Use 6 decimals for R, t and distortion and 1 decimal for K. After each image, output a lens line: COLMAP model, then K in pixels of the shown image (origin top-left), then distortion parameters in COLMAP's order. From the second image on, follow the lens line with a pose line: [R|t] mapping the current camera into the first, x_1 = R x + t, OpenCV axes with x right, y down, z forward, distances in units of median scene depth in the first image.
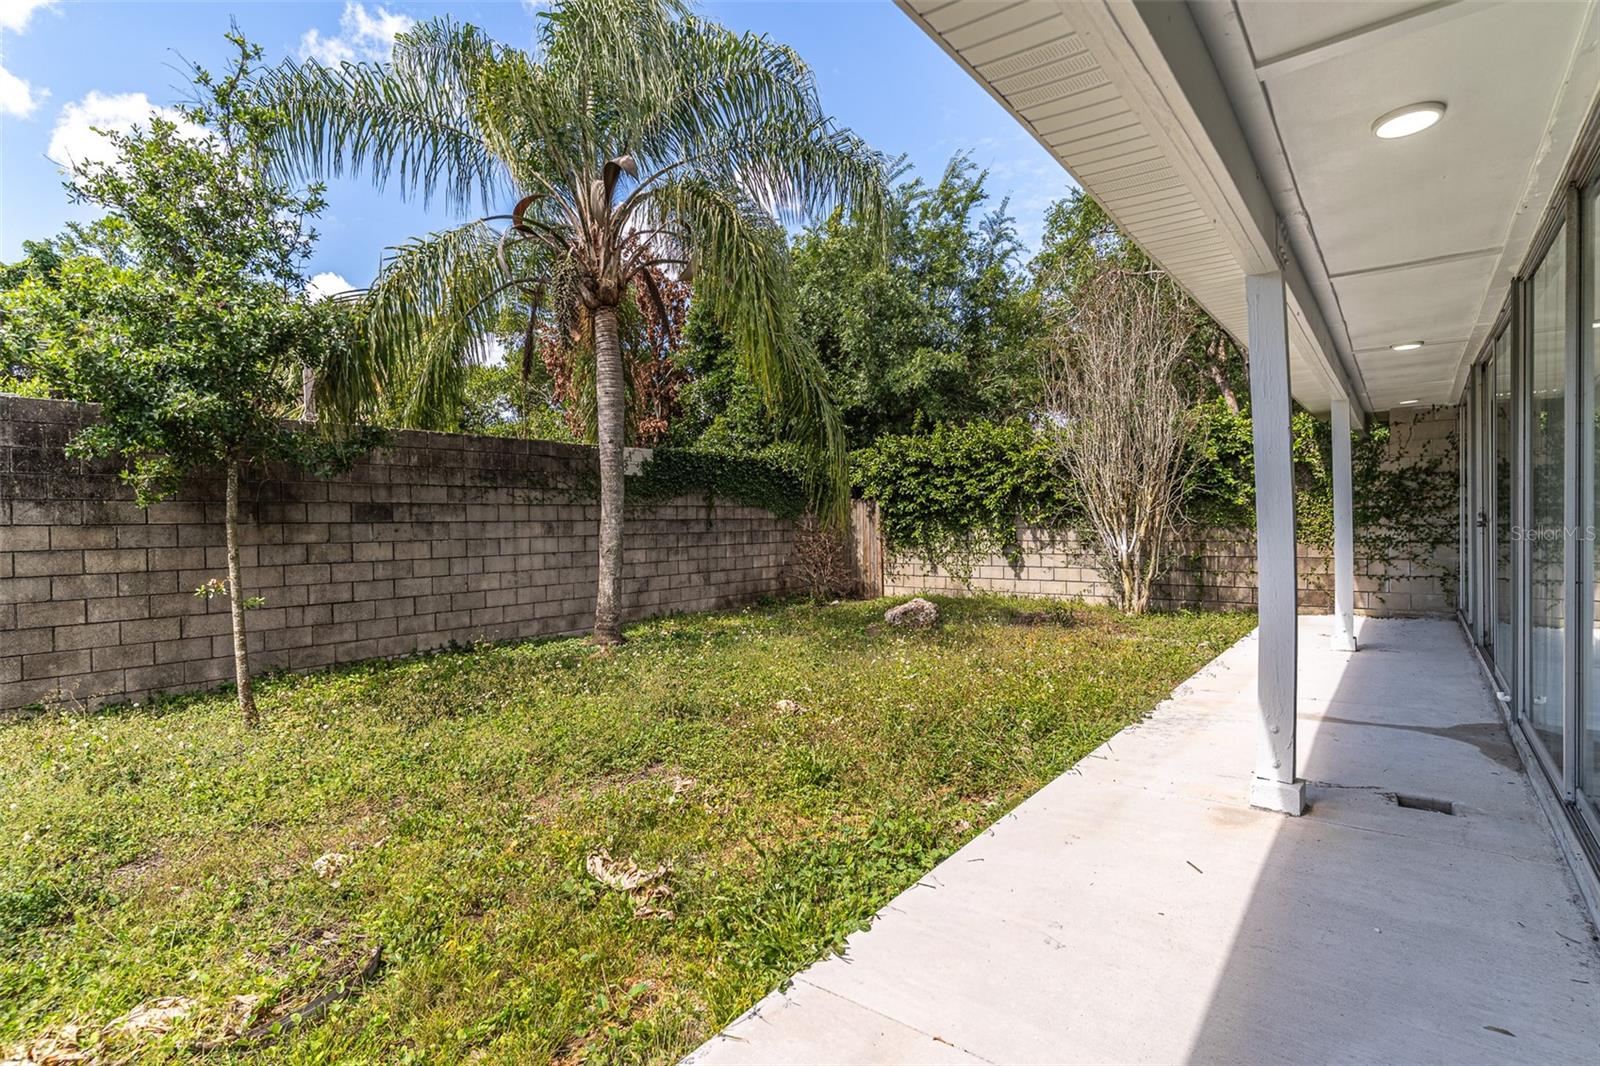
lens RADIAL K [[752.0, 0, 800.0], [0, 752.0, 533.0], [0, 0, 1]] dist [-0.000718, -0.001563]
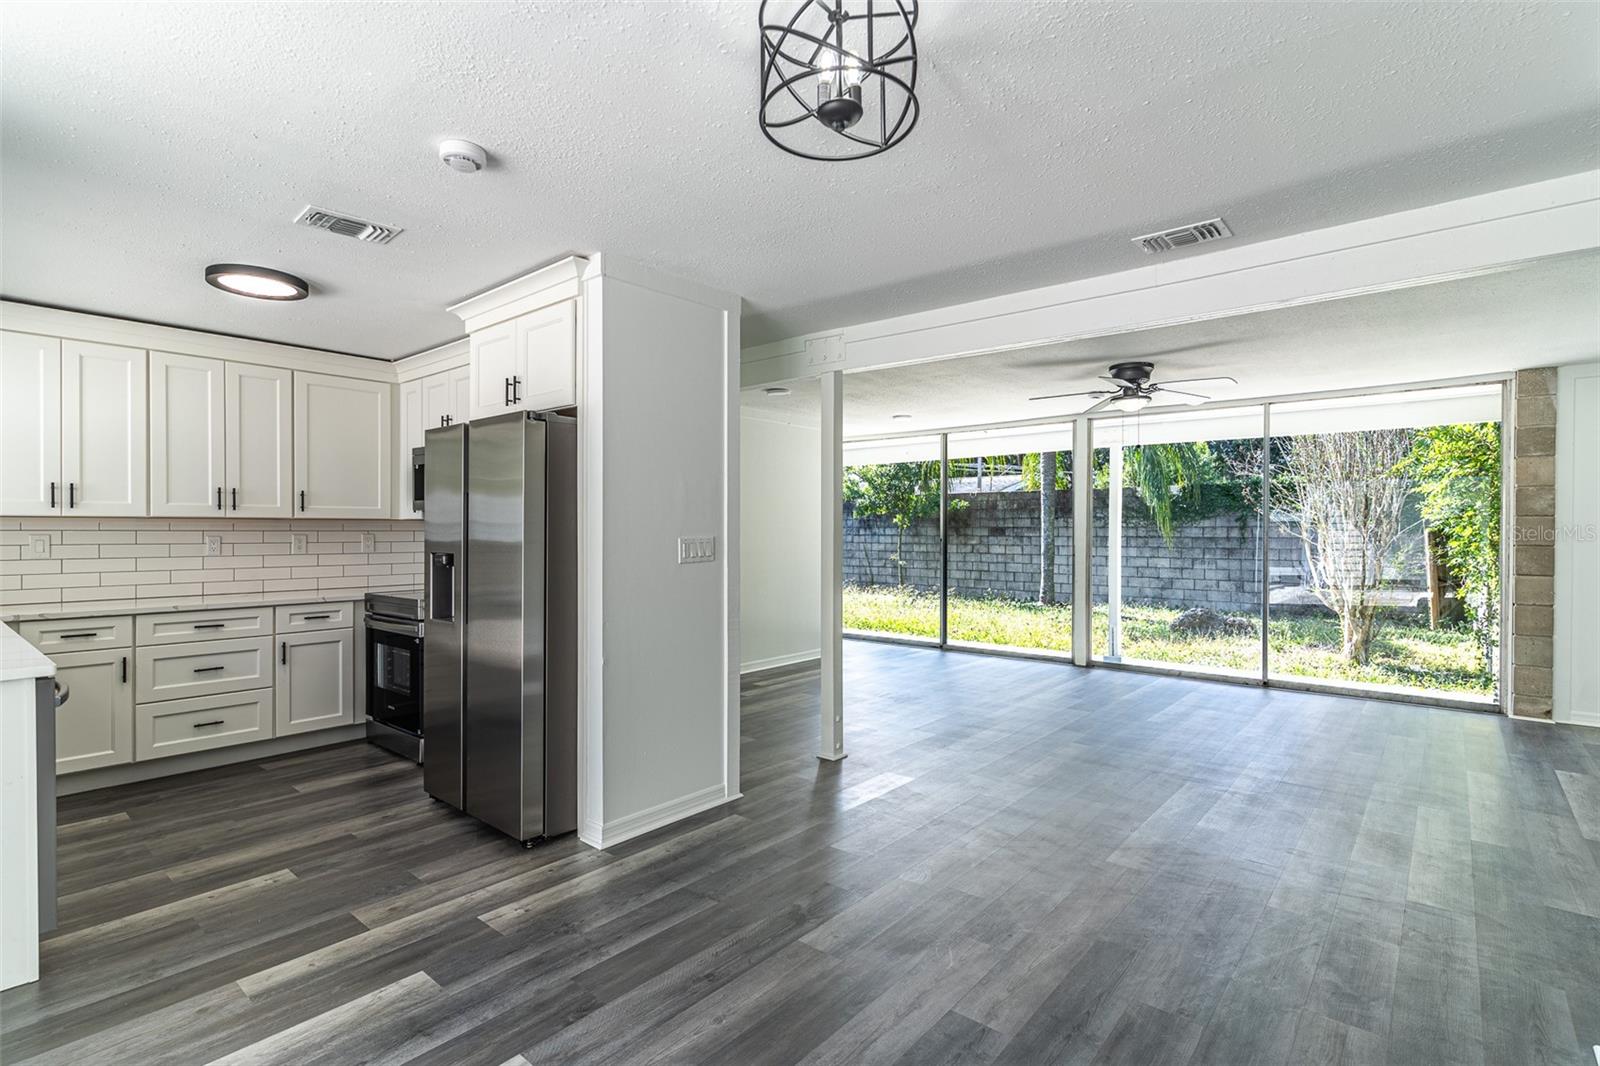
lens RADIAL K [[752.0, 0, 800.0], [0, 752.0, 533.0], [0, 0, 1]] dist [-0.000718, -0.001563]
pose [[-0.005729, 0.018426, -0.999814, 1.416535], [-0.016829, 0.999687, 0.018520, -0.046787], [0.999842, 0.016932, -0.005417, 0.385843]]
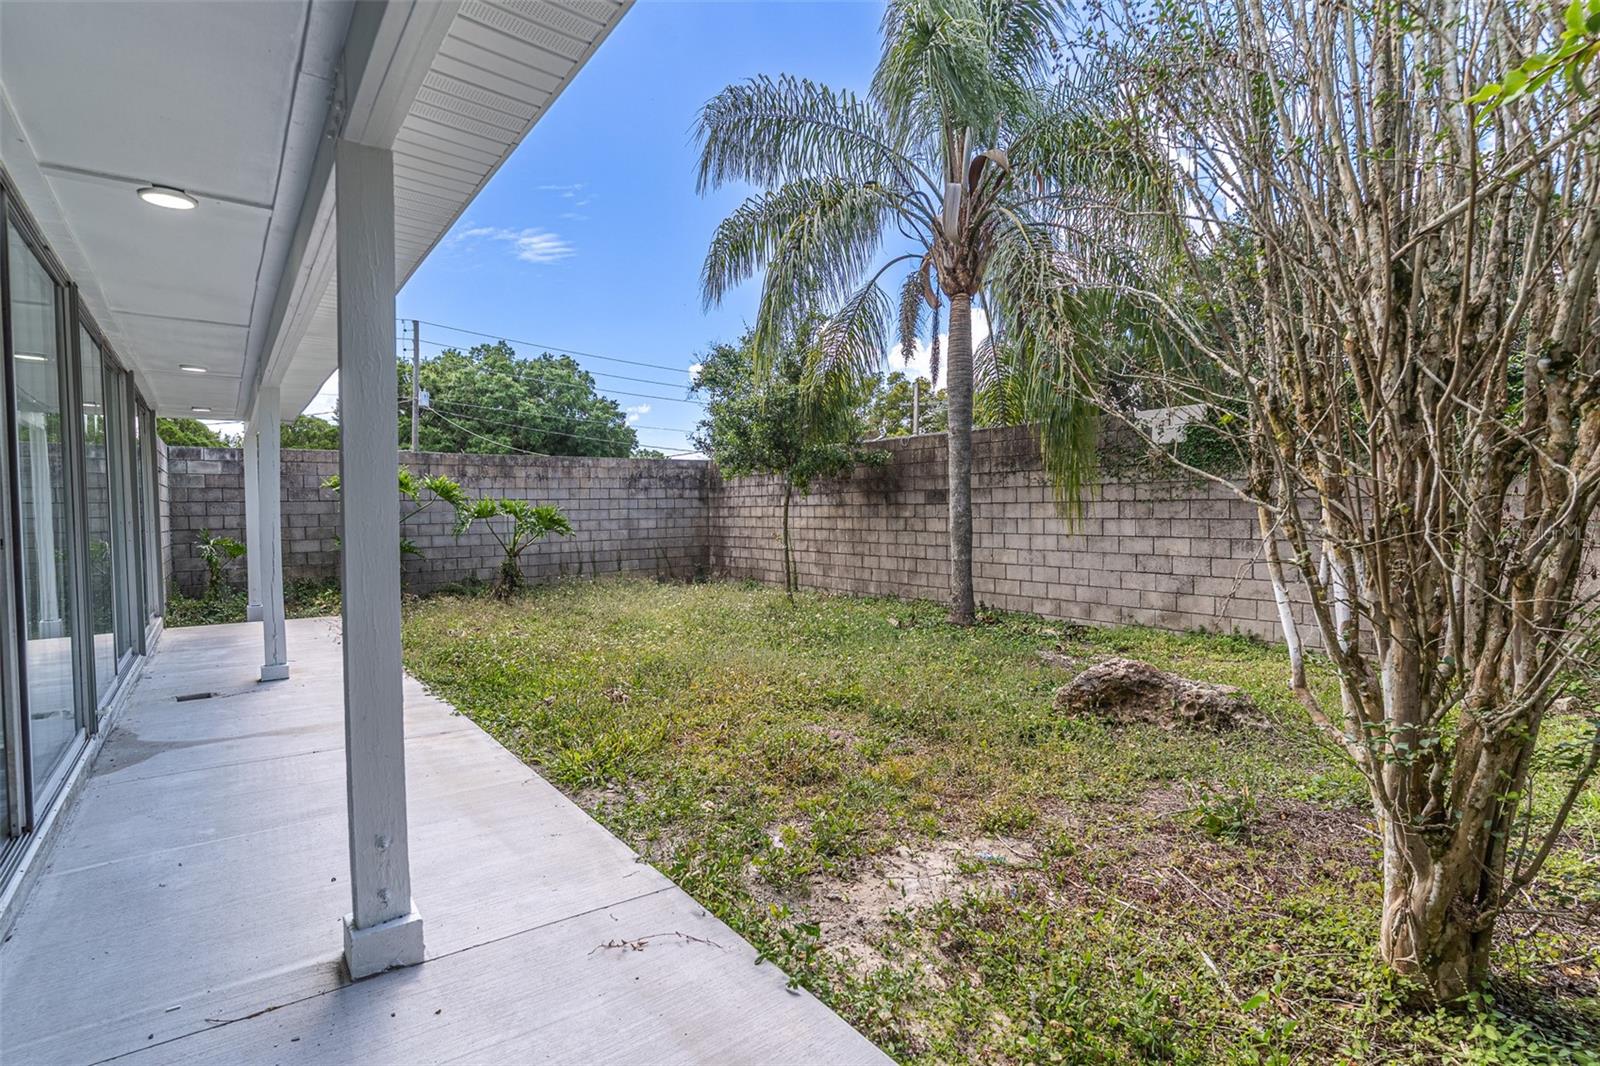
lens RADIAL K [[752.0, 0, 800.0], [0, 752.0, 533.0], [0, 0, 1]] dist [-0.000718, -0.001563]
pose [[-0.237121, 0.047591, -0.970314, 0.738019], [-0.001319, 0.998783, 0.049310, -0.024870], [0.971479, 0.012972, -0.236769, 0.952652]]
